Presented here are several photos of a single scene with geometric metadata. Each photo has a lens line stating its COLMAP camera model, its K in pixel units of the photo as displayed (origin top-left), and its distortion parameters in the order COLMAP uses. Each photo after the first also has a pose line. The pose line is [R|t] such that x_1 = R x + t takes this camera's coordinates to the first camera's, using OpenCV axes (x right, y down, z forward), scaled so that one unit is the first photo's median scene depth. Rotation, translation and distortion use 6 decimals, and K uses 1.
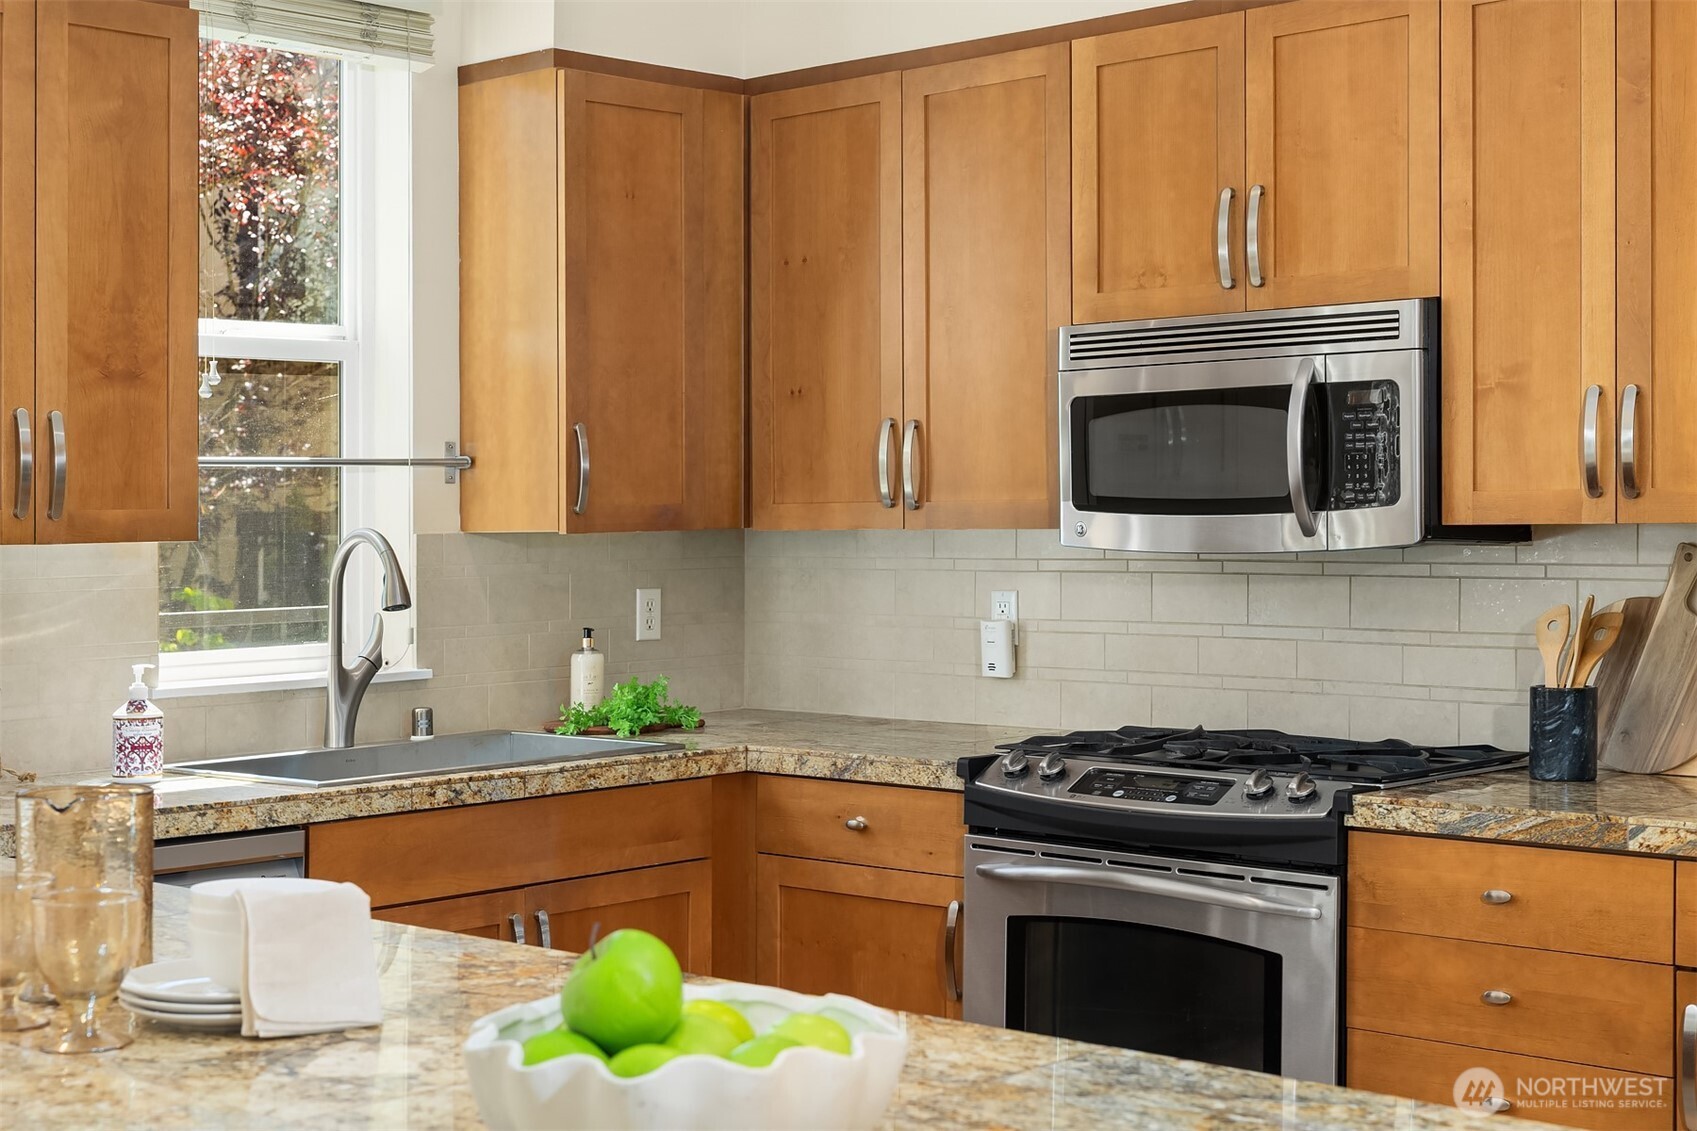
lens RADIAL K [[2486.3, 0, 845.7], [0, 2486.3, 529.6], [0, 0, 1]] dist [0.014187, 0.087616]
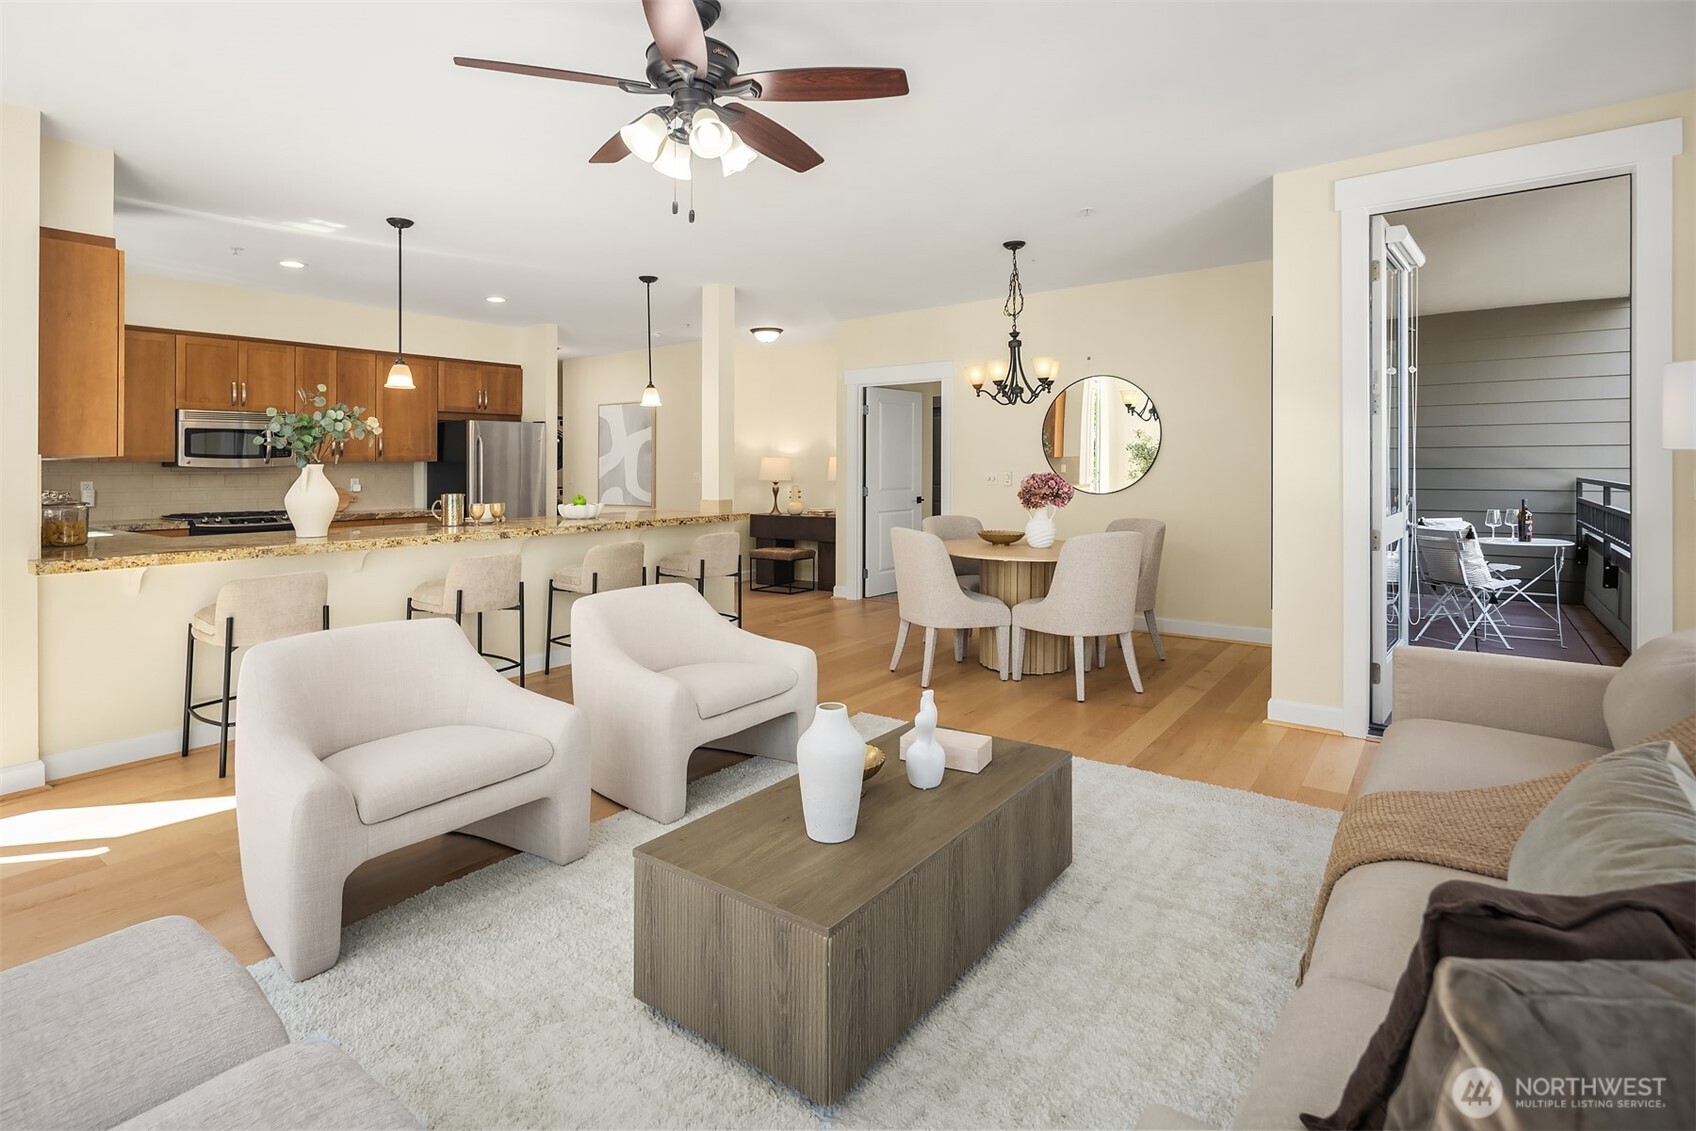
lens RADIAL K [[823.0, 0, 852.5], [0, 823.0, 465.5], [0, 0, 1]] dist [-0.002890, -0.000846]
pose [[-0.094690, 0.013131, 0.995420, -1.372014], [0.013820, 0.999834, -0.011874, 0.037930], [-0.995411, 0.012632, -0.094855, 0.087411]]
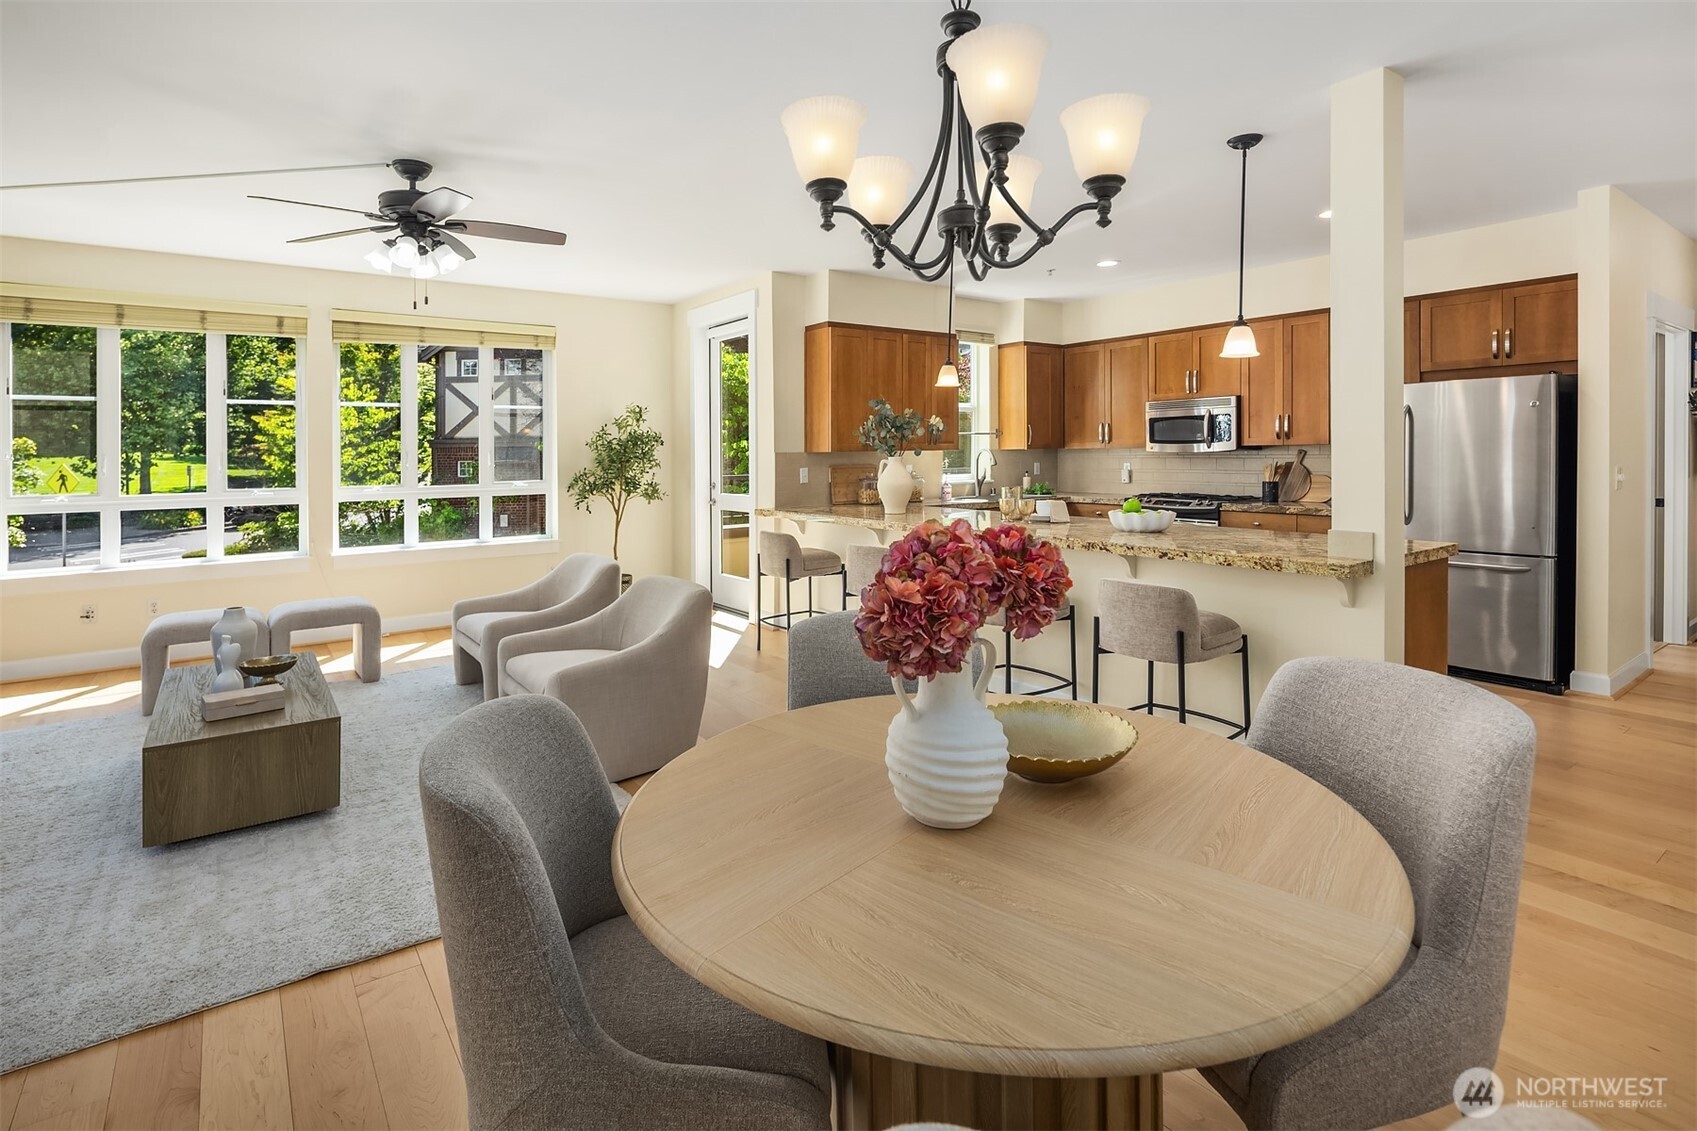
lens RADIAL K [[820.3, 0, 814.0], [0, 820.3, 459.8], [0, 0, 1]] dist [0.000727, -0.000734]
pose [[0.976457, -0.000644, -0.215710, -0.189525], [0.001861, 0.999983, 0.005437, 0.013382], [0.215703, -0.005710, 0.976442, -0.600266]]
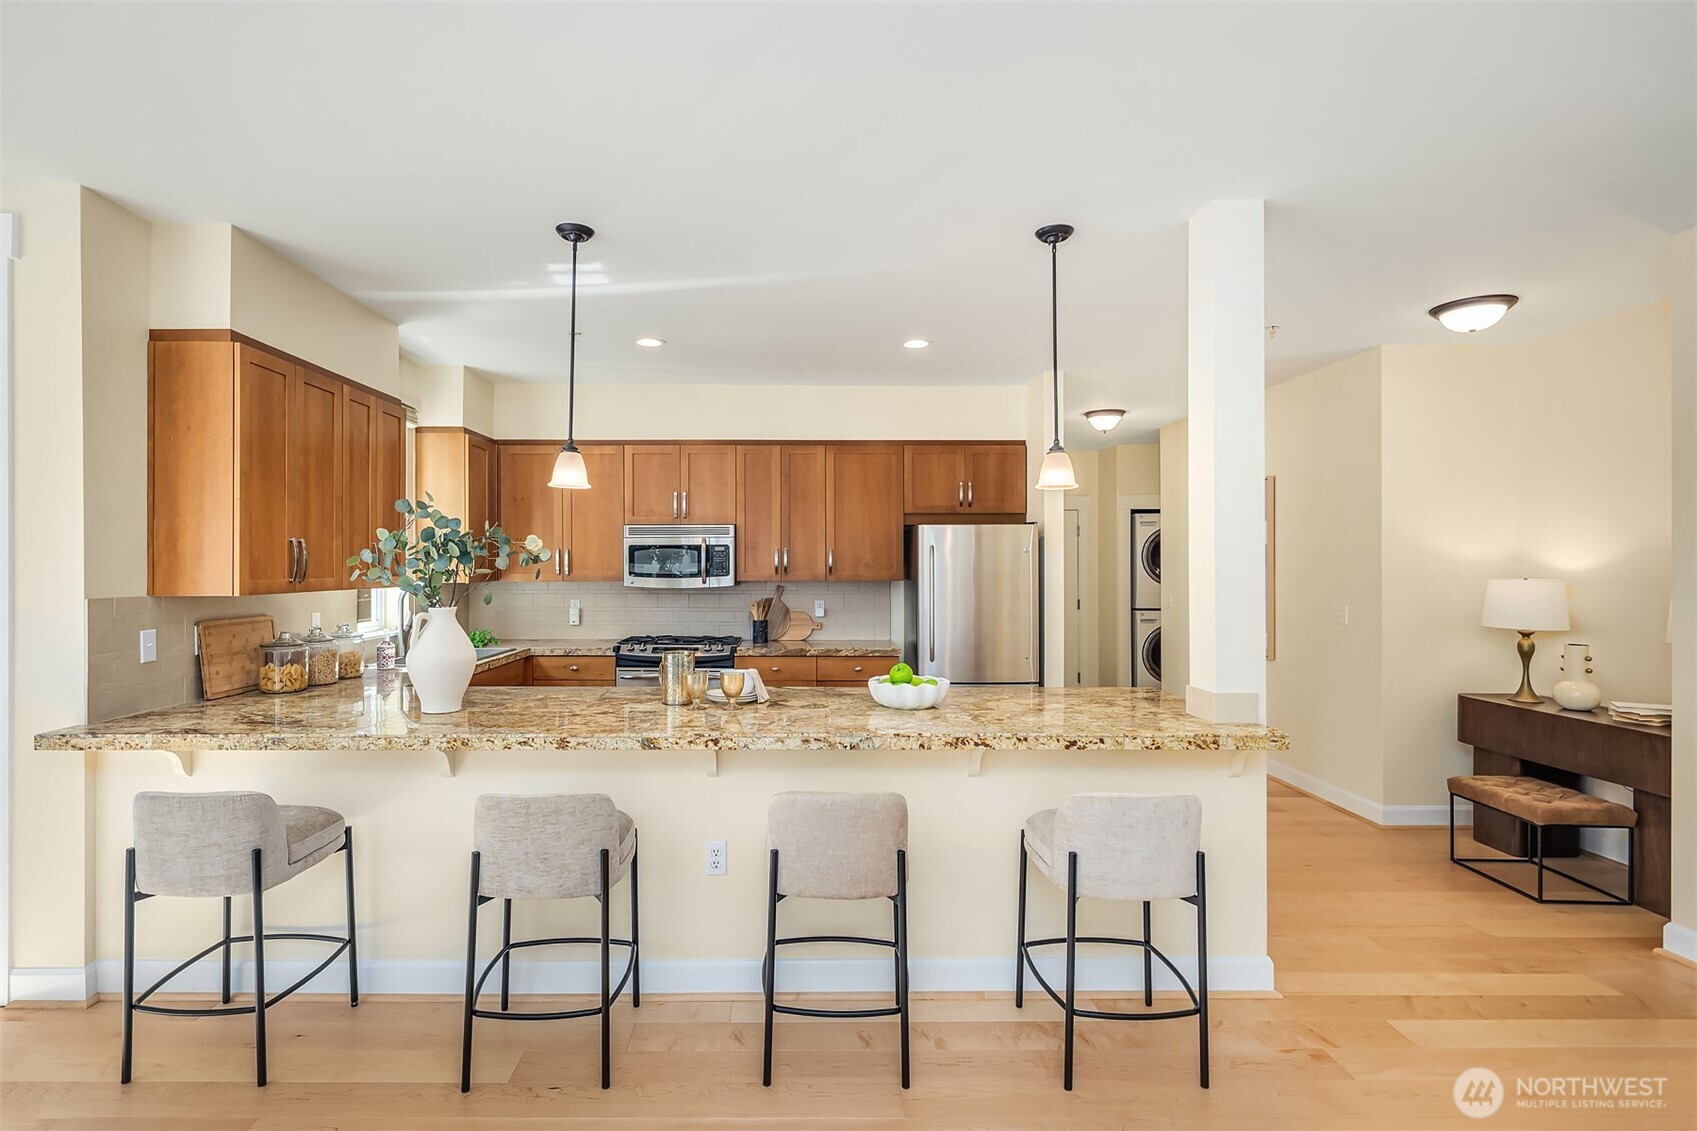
lens RADIAL K [[852.7, 0, 802.6], [0, 852.7, 560.5], [0, 0, 1]] dist [0.001606, -0.000407]
pose [[0.739362, 0.014684, 0.673148, -0.589022], [-0.004144, 0.999842, -0.017259, -0.011284], [-0.673296, 0.009971, 0.739306, -0.087937]]
